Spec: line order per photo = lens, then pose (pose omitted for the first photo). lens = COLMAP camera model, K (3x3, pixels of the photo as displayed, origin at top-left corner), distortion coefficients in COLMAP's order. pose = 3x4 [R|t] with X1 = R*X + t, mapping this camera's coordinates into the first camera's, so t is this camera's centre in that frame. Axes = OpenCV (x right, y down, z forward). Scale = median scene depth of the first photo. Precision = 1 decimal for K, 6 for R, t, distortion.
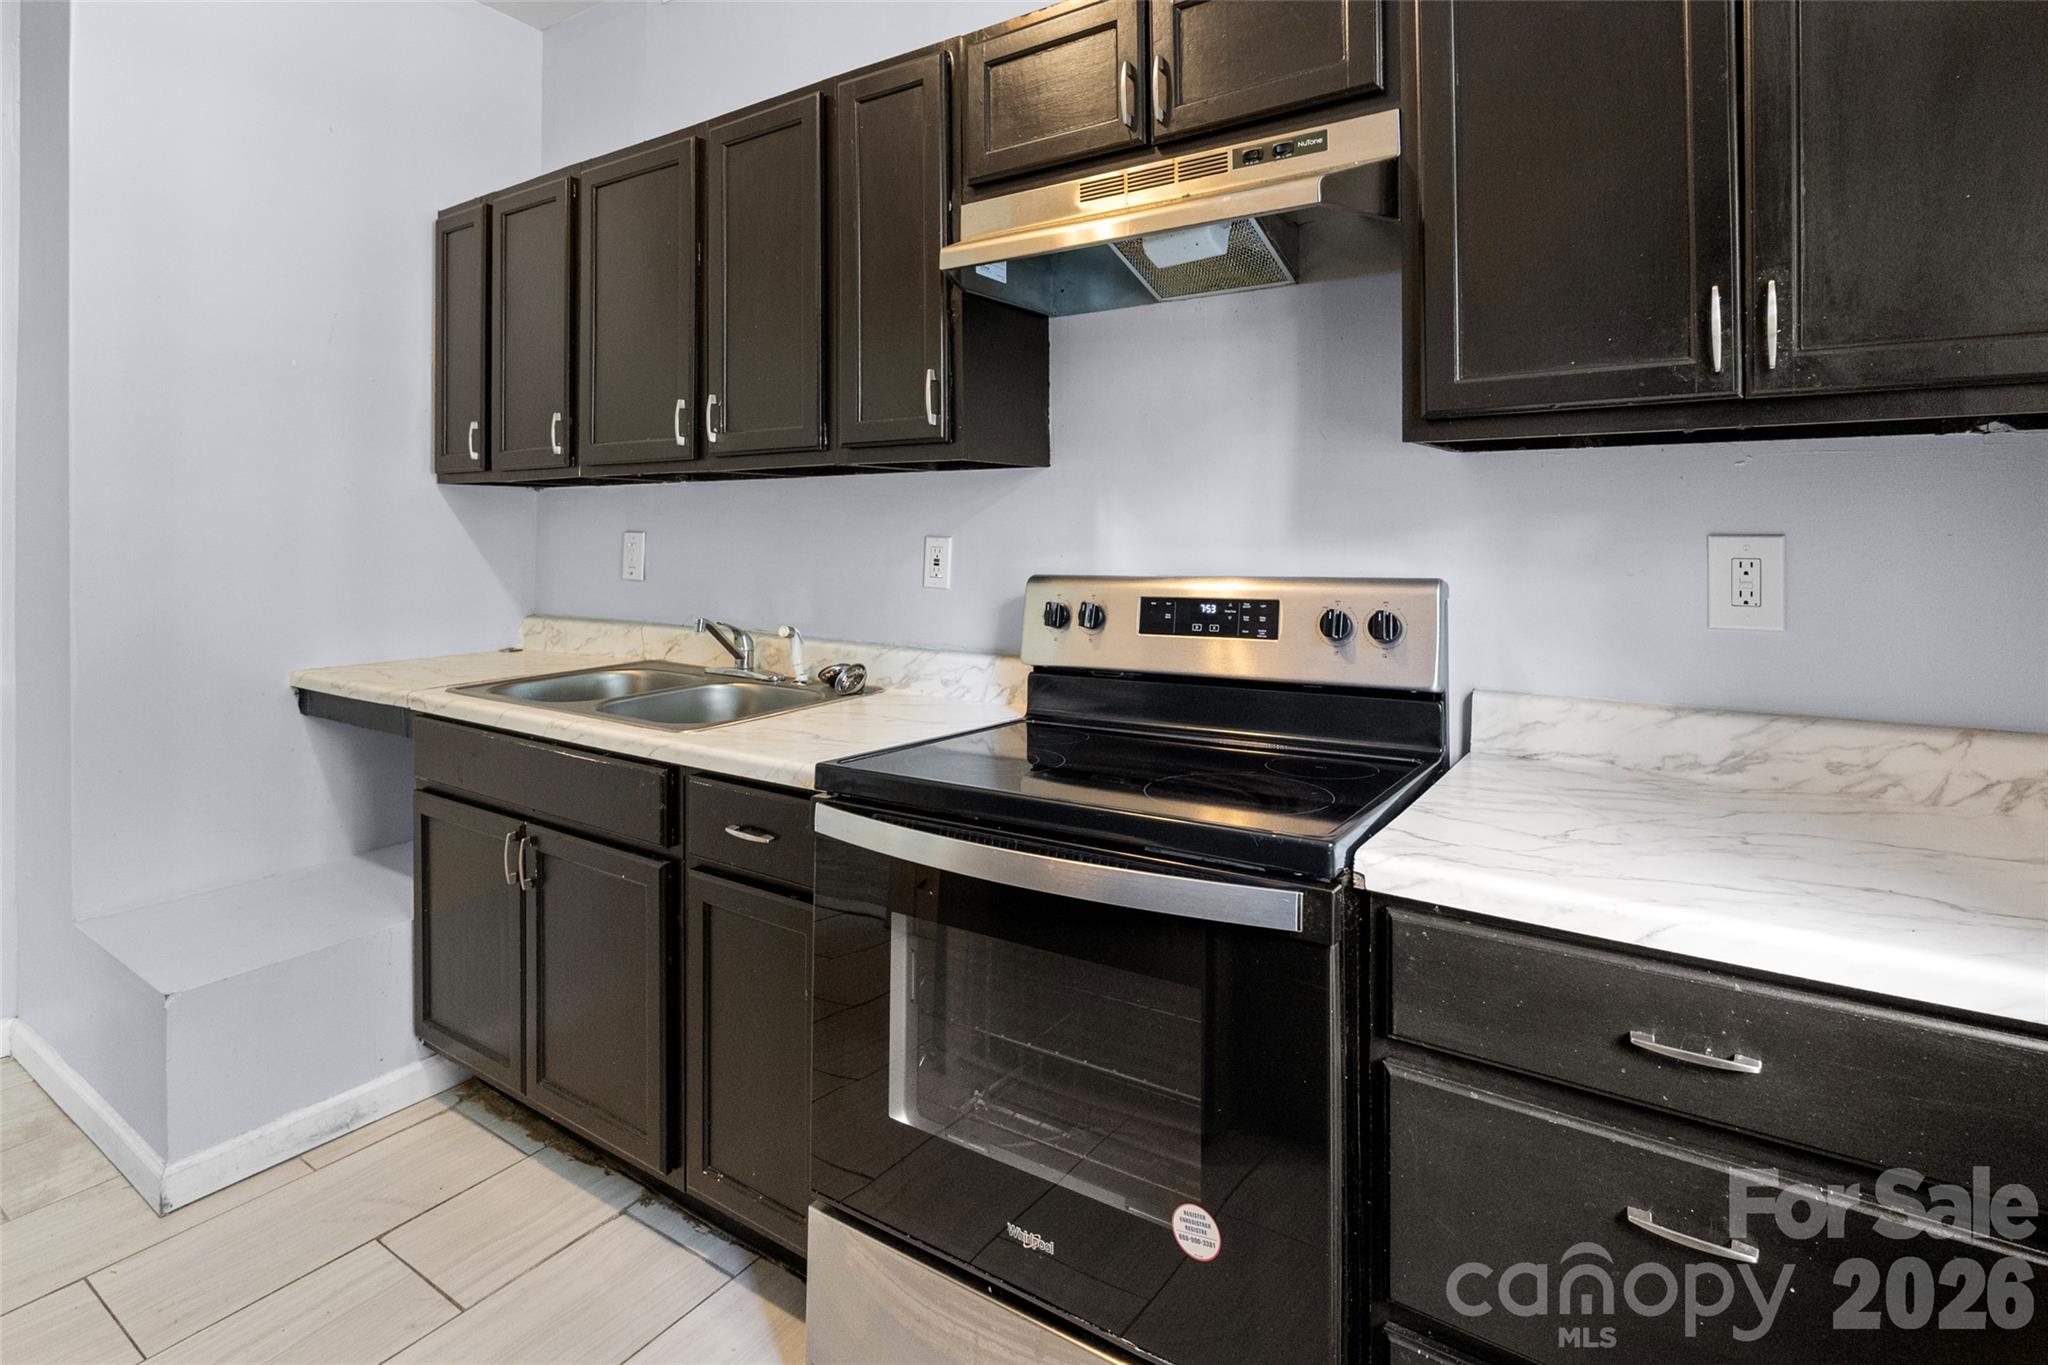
lens RADIAL K [[965.0, 0, 1024.8], [0, 965.0, 640.1], [0, 0, 1]] dist [-0.008460, 0.000051]
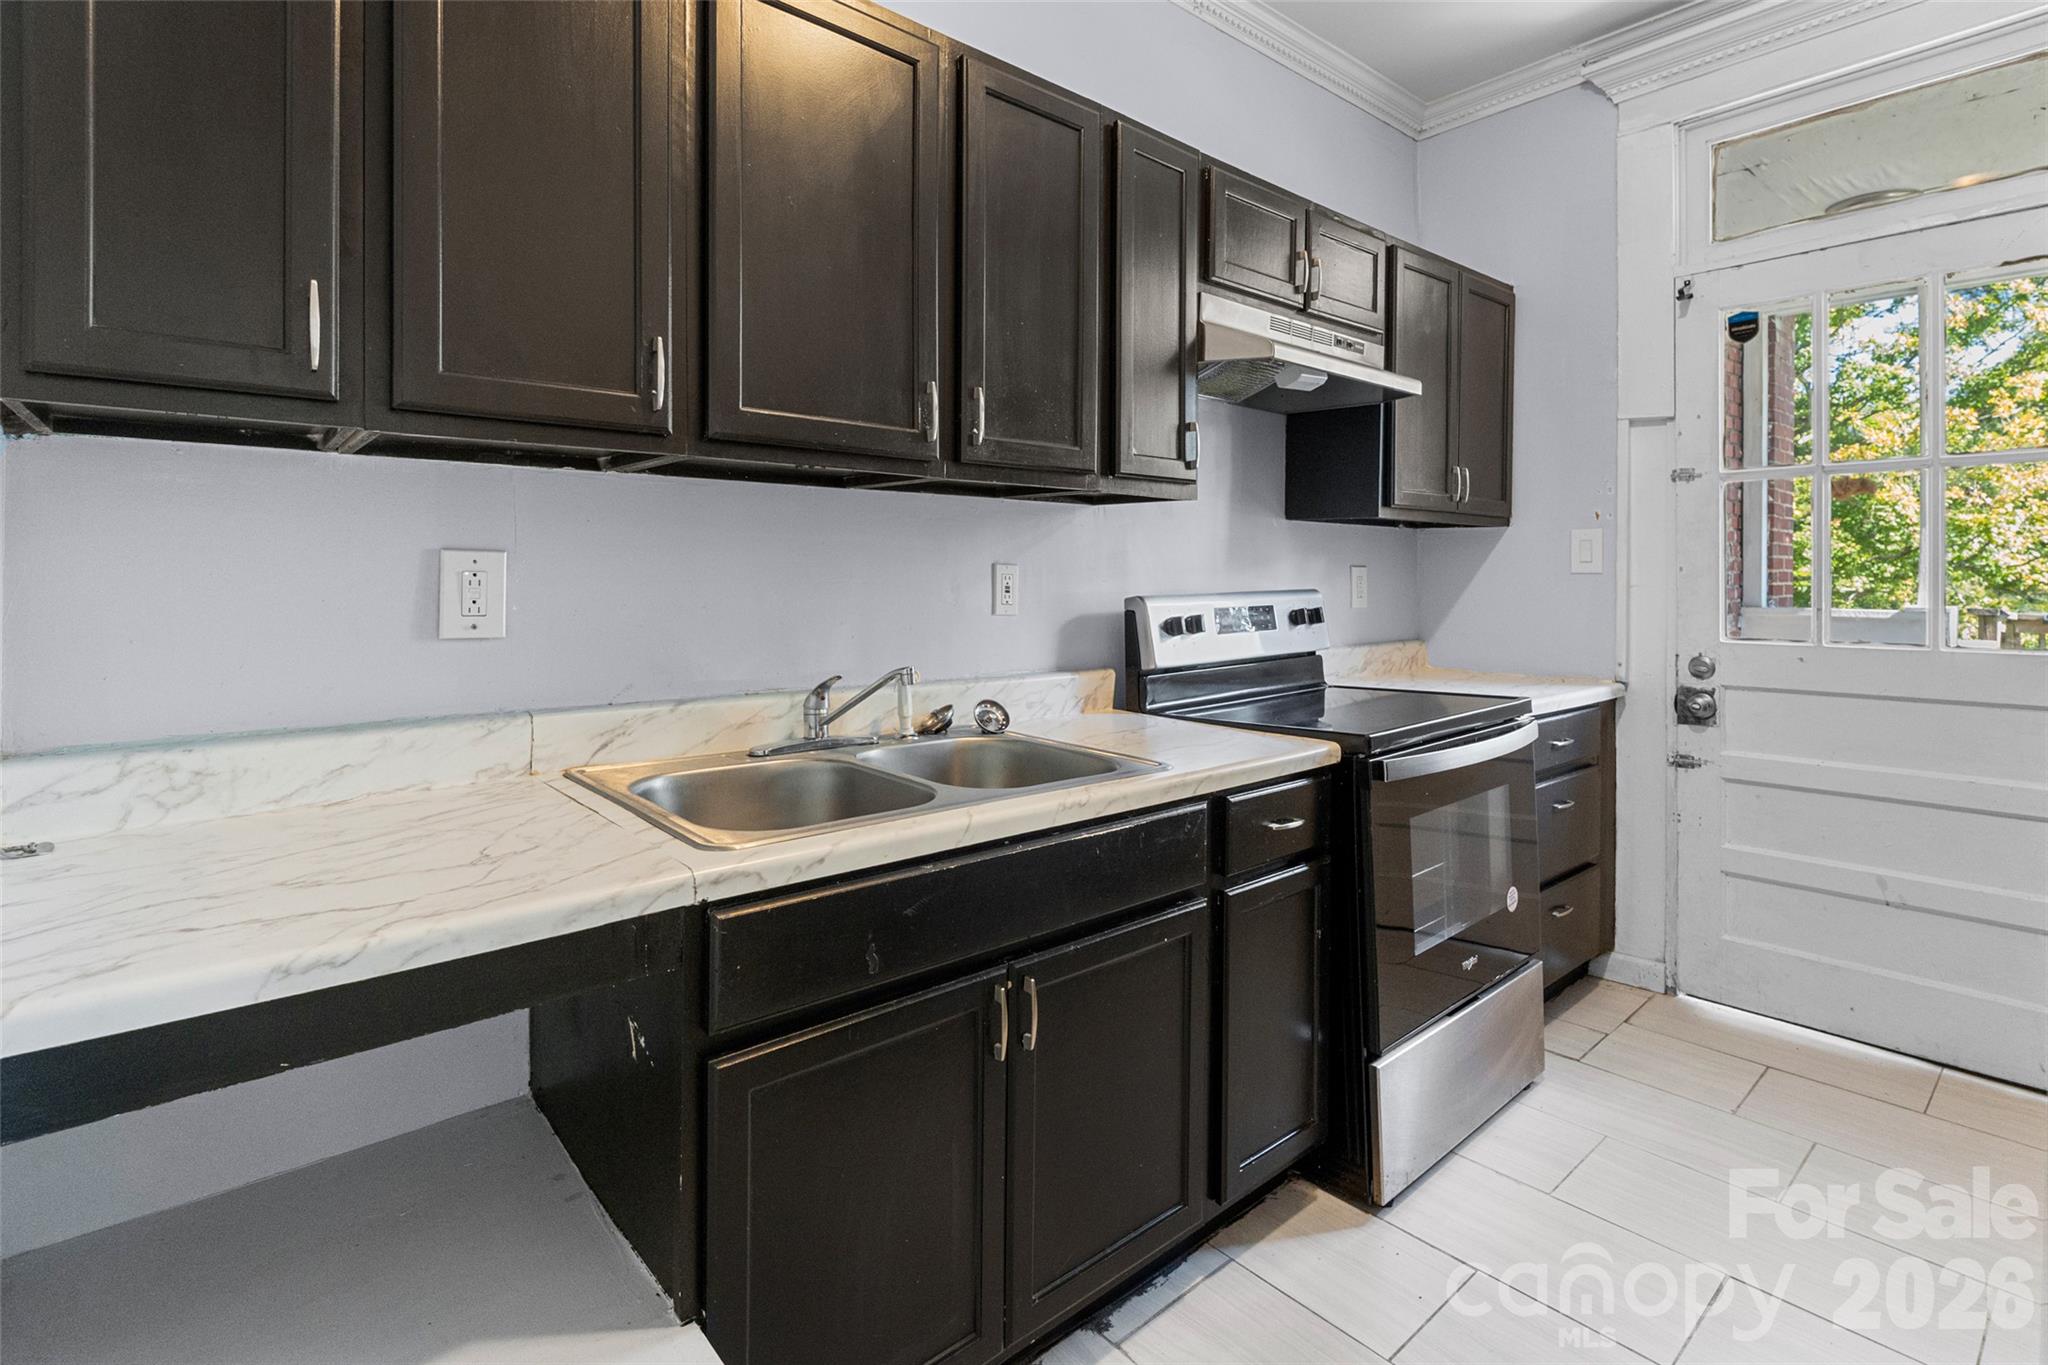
lens RADIAL K [[1031.4, 0, 1024.0], [0, 1031.4, 682.5], [0, 0, 1]] dist [0.050803, 0.000454]
pose [[0.269086, -0.111101, 0.956687, -1.251521], [0.092971, 0.991682, 0.089015, -0.086723], [-0.958618, 0.064991, 0.277177, 0.760417]]
